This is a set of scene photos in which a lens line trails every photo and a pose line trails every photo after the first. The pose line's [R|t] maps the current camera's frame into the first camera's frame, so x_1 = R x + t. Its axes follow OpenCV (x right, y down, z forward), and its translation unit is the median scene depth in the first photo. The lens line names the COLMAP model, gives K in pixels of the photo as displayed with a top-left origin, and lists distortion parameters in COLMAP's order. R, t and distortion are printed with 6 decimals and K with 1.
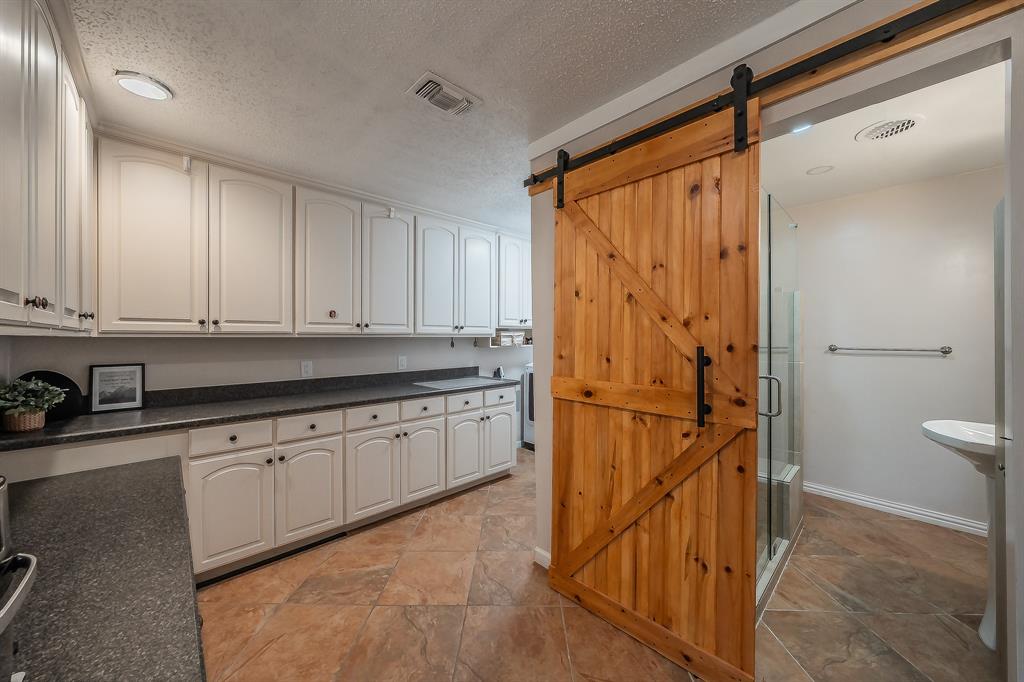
lens RADIAL K [[364.1, 0, 504.2], [0, 364.1, 339.7], [0, 0, 1]] dist [0.002294, 0.000118]
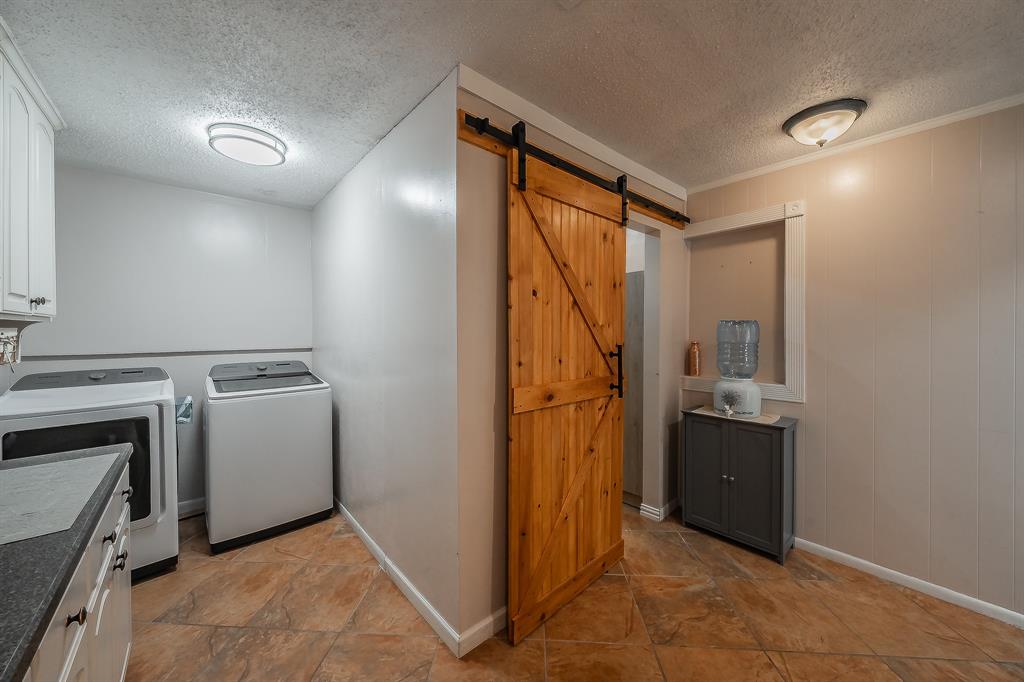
lens RADIAL K [[364.1, 0, 514.1], [0, 364.1, 337.1], [0, 0, 1]] dist [0.002294, 0.000118]
pose [[0.030550, -0.011290, 0.999469, -0.798800], [0.009163, 0.999897, 0.011014, -0.028037], [-0.999491, 0.008821, 0.030651, 1.128808]]
